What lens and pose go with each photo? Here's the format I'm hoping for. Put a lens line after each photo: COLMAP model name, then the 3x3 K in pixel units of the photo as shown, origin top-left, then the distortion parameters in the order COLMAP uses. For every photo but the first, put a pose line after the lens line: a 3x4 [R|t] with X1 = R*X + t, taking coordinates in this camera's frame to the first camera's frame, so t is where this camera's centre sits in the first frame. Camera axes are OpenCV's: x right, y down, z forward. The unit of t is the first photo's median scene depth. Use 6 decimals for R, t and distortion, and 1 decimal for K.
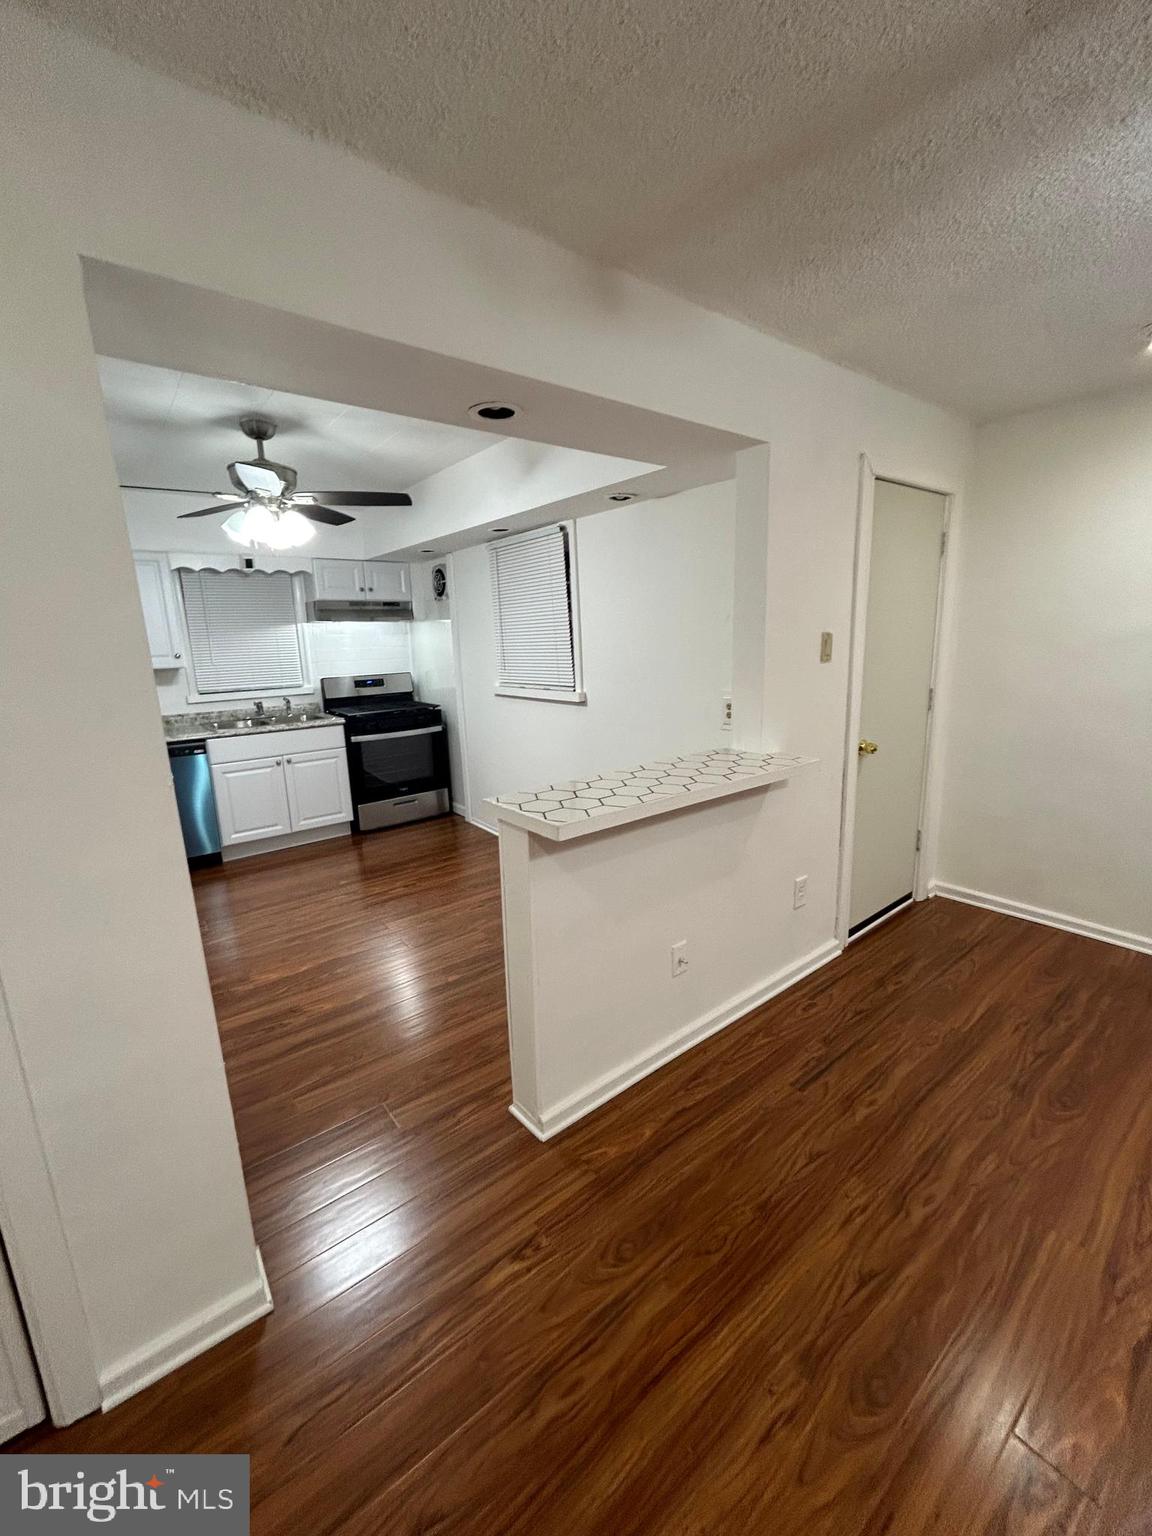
lens RADIAL K [[625.6, 0, 576.0], [0, 625.6, 769.5], [0, 0, 1]] dist [-0.003183, 0.001918]
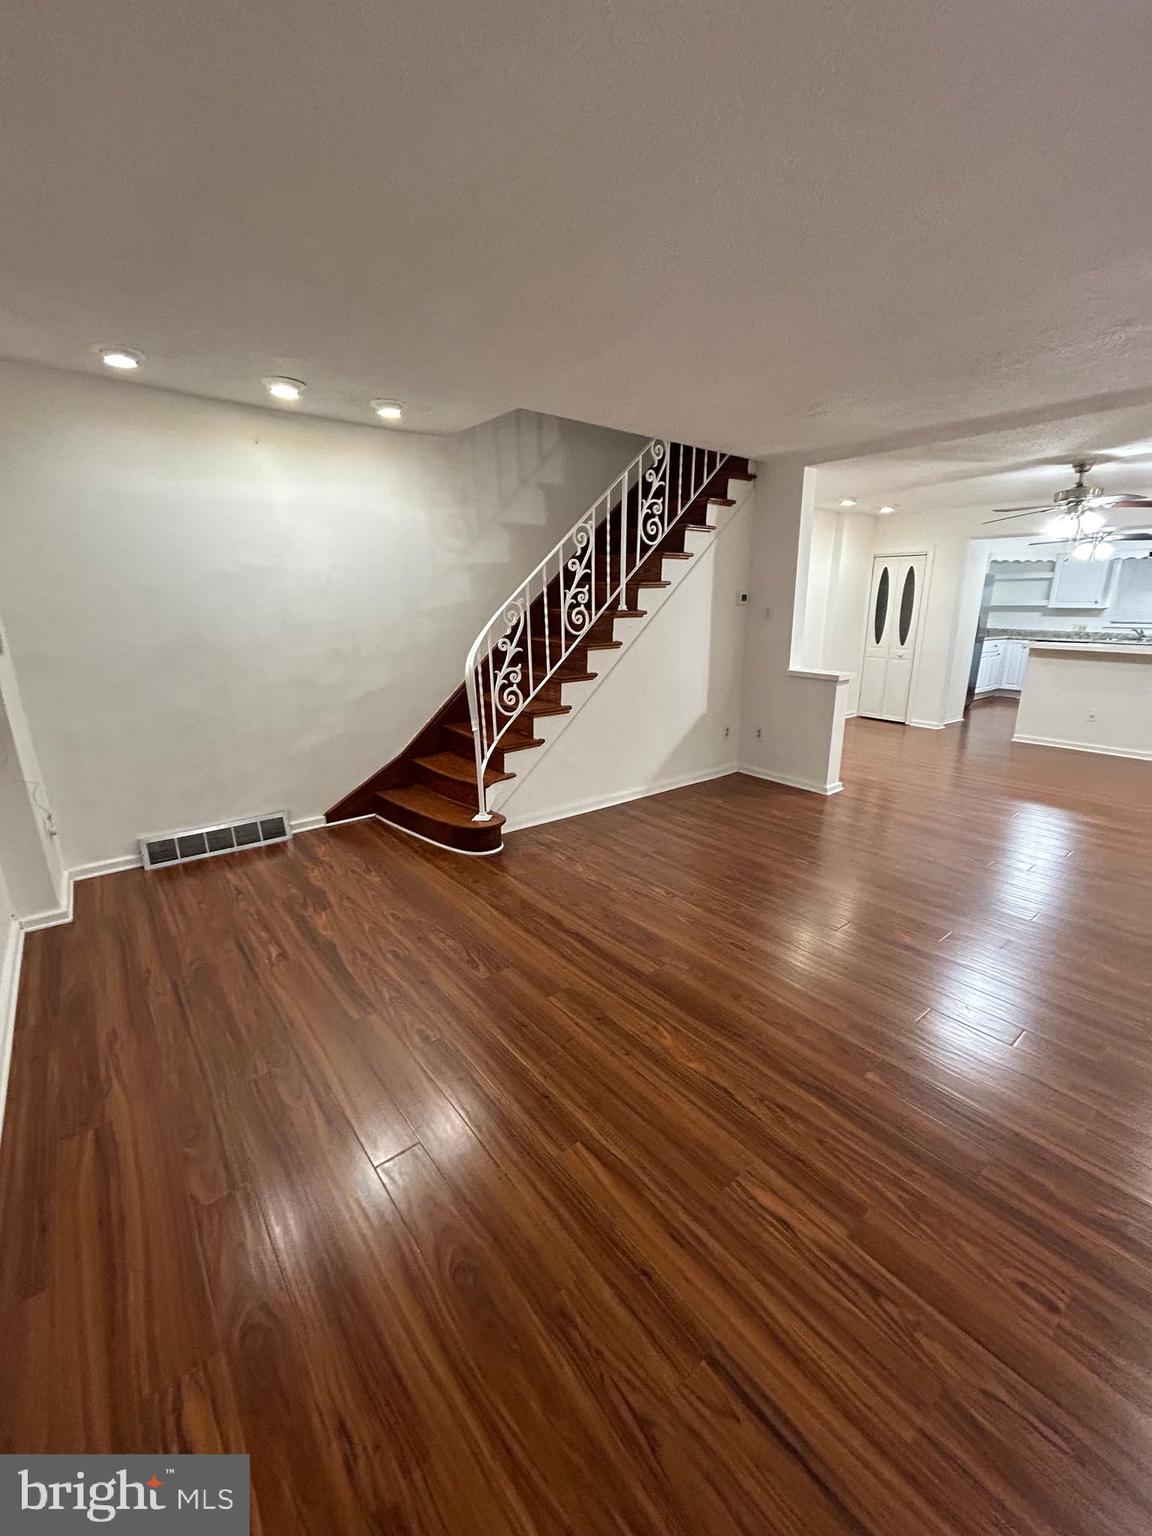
lens RADIAL K [[625.6, 0, 578.6], [0, 625.6, 768.2], [0, 0, 1]] dist [-0.003183, 0.001918]
pose [[0.011956, 0.289027, -0.957246, 1.390069], [-0.215420, 0.935580, 0.279794, 0.115318], [0.976448, 0.202865, 0.073448, -0.673564]]
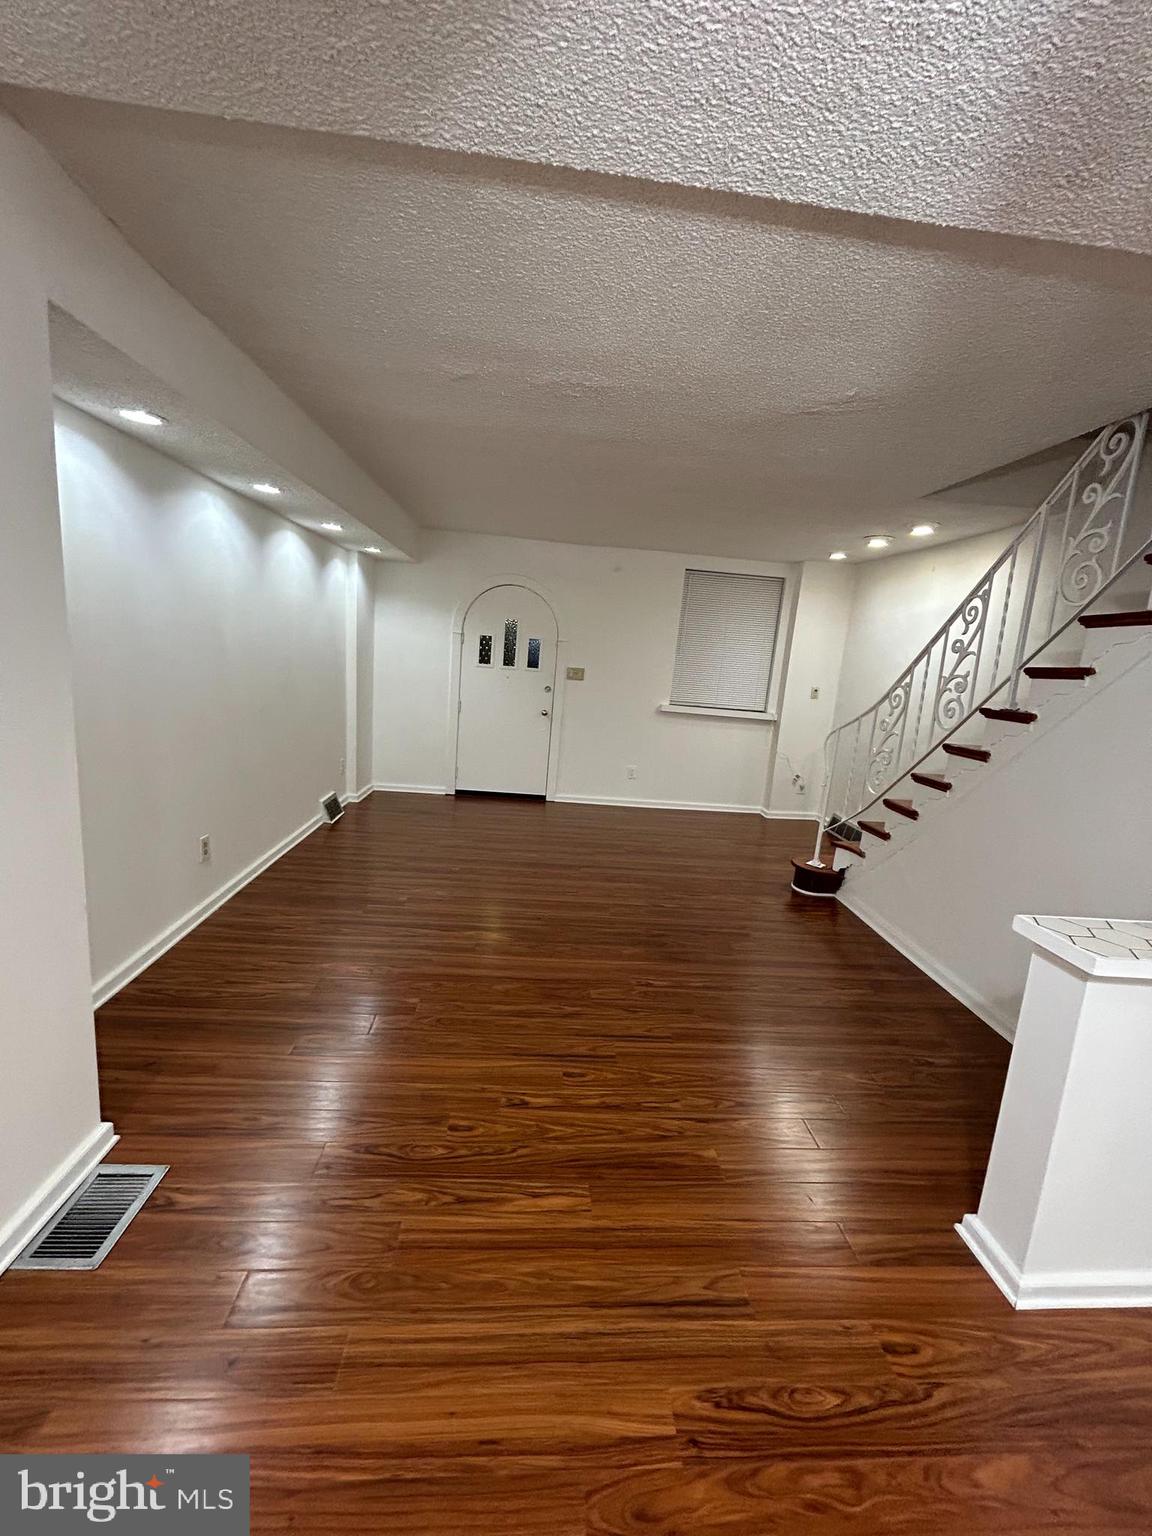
lens RADIAL K [[625.6, 0, 571.3], [0, 625.6, 762.6], [0, 0, 1]] dist [-0.003183, 0.001918]
pose [[-0.824392, -0.129700, 0.550959, 0.398748], [0.072740, 0.941045, 0.330369, -0.049494], [-0.561326, 0.312430, -0.766355, 0.174211]]
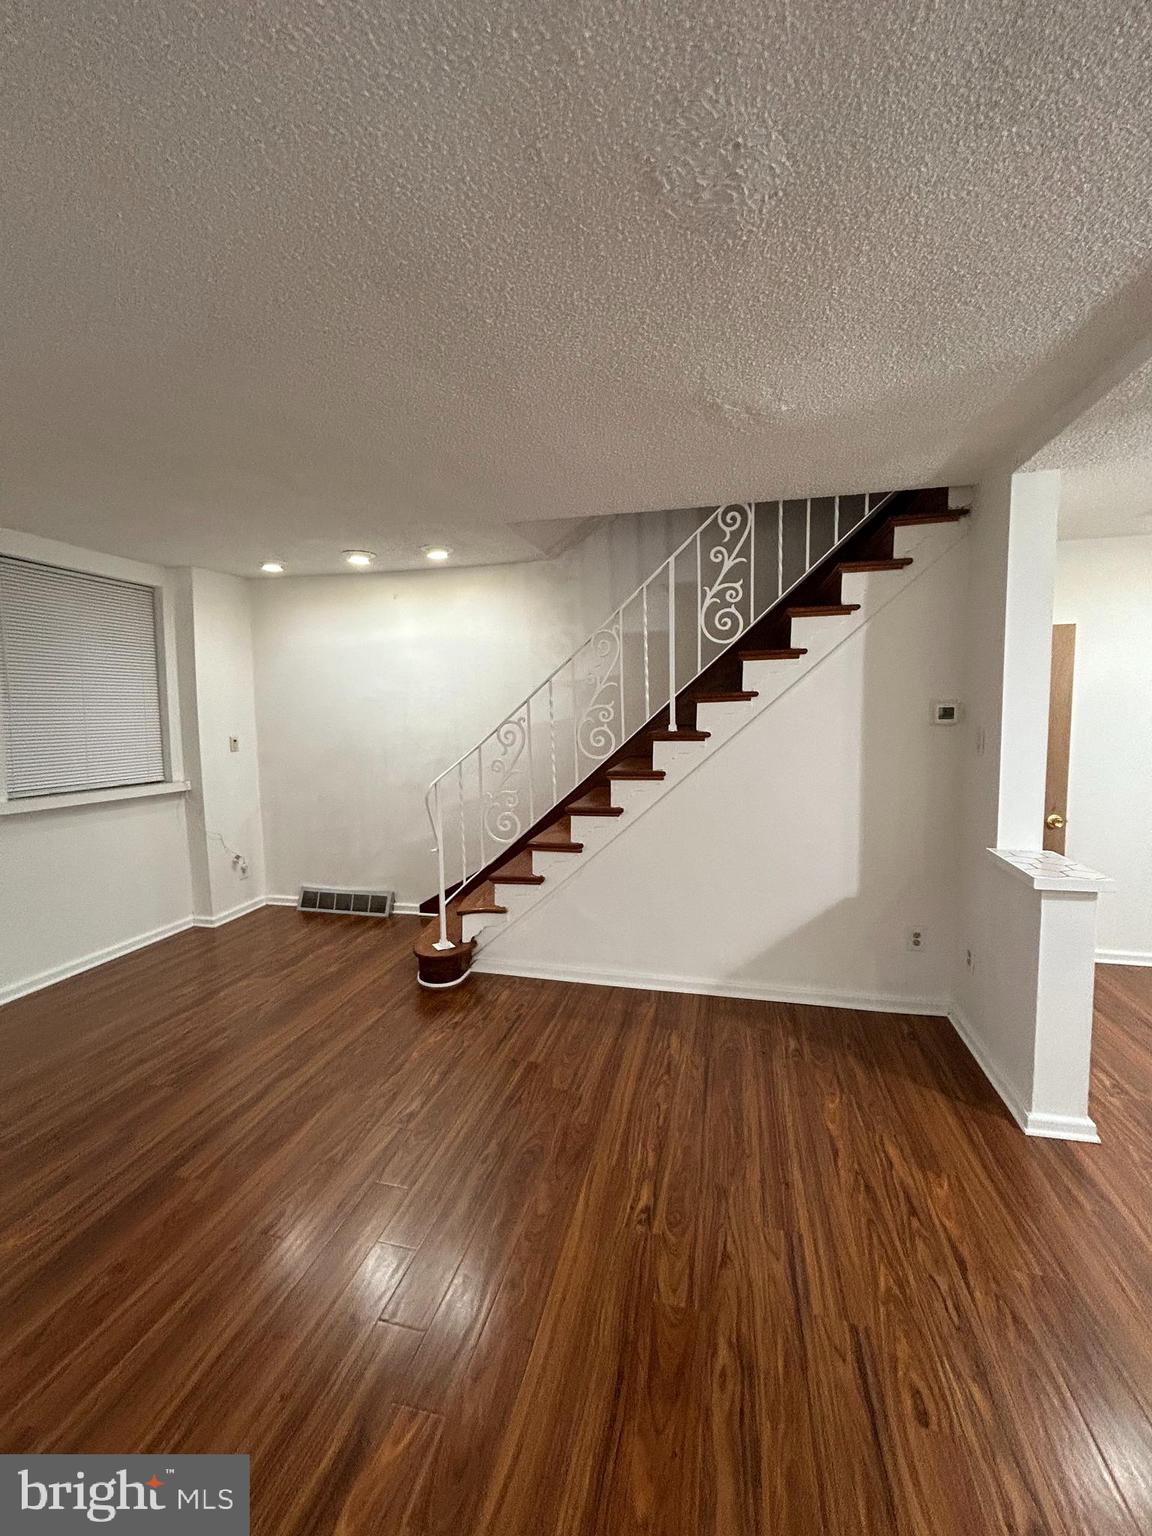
lens RADIAL K [[625.6, 0, 580.4], [0, 625.6, 767.6], [0, 0, 1]] dist [-0.003183, 0.001918]
pose [[-0.782631, 0.095749, -0.615078, 0.927244], [-0.101175, 0.955394, 0.277463, -0.008597], [0.614209, 0.279382, -0.738033, -0.099261]]
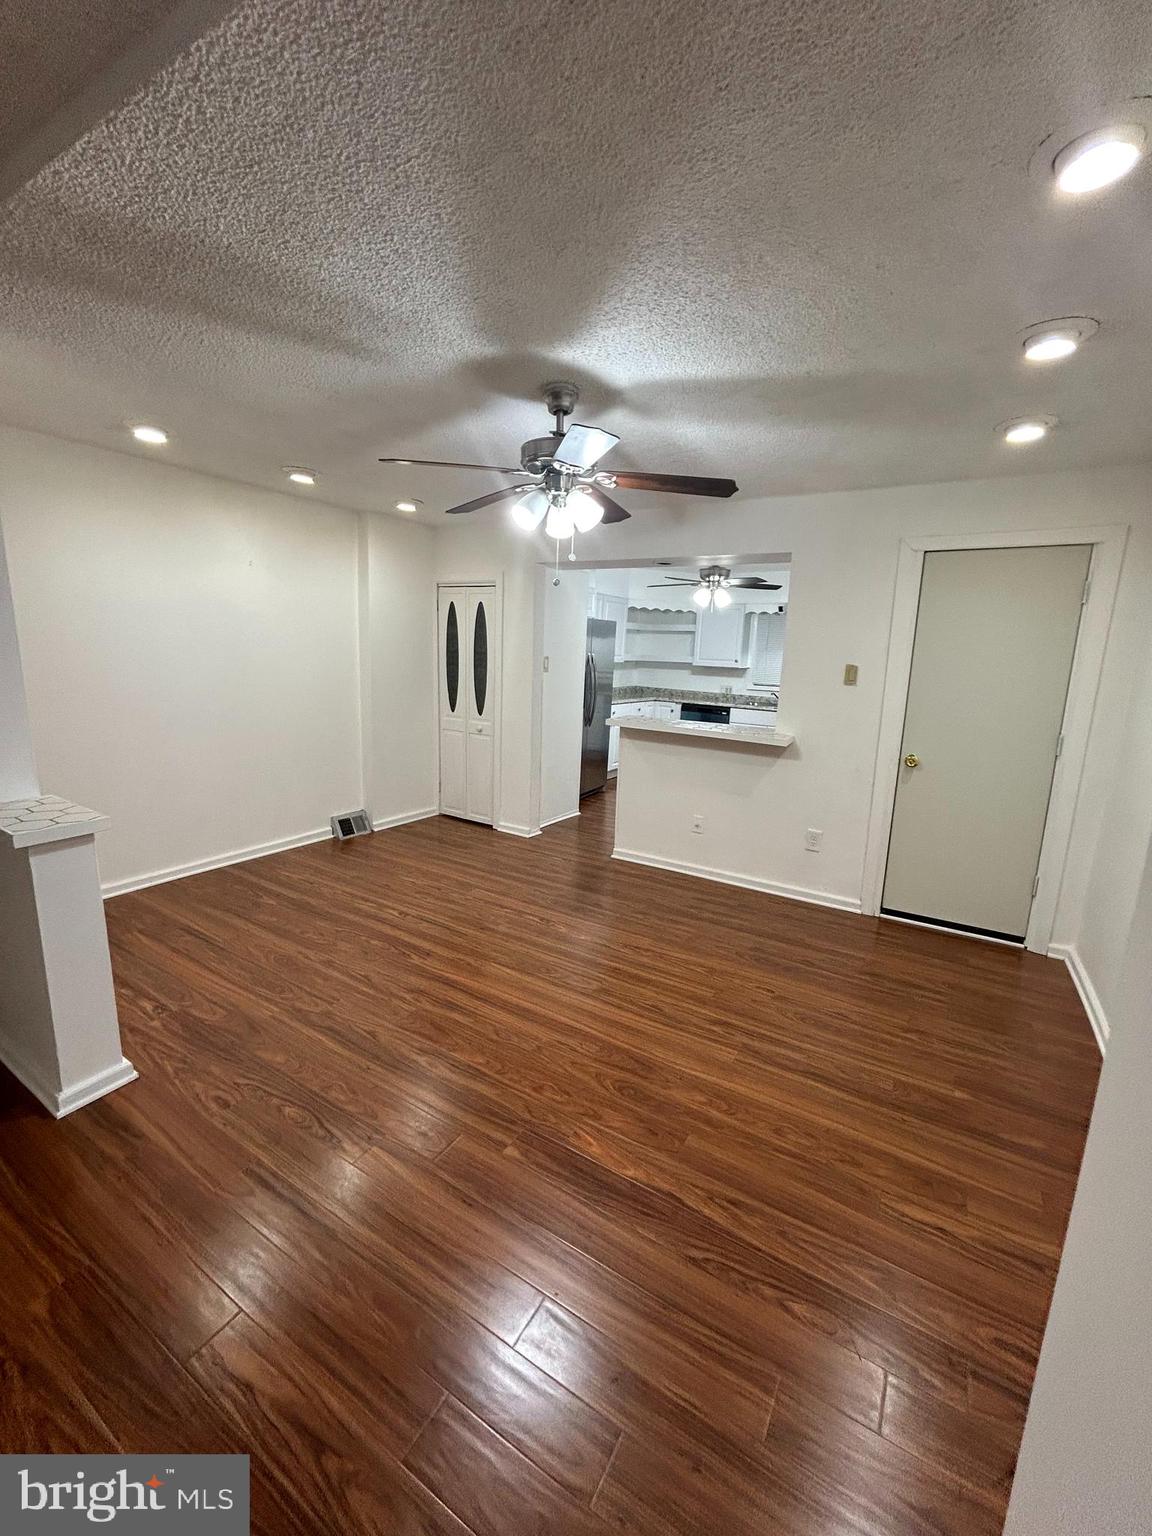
lens RADIAL K [[625.6, 0, 579.6], [0, 625.6, 766.6], [0, 0, 1]] dist [-0.003183, 0.001918]
pose [[0.351545, 0.217375, -0.910585, 0.847036], [-0.250195, 0.959105, 0.132366, -0.014445], [0.902119, 0.181291, 0.391554, -0.053727]]
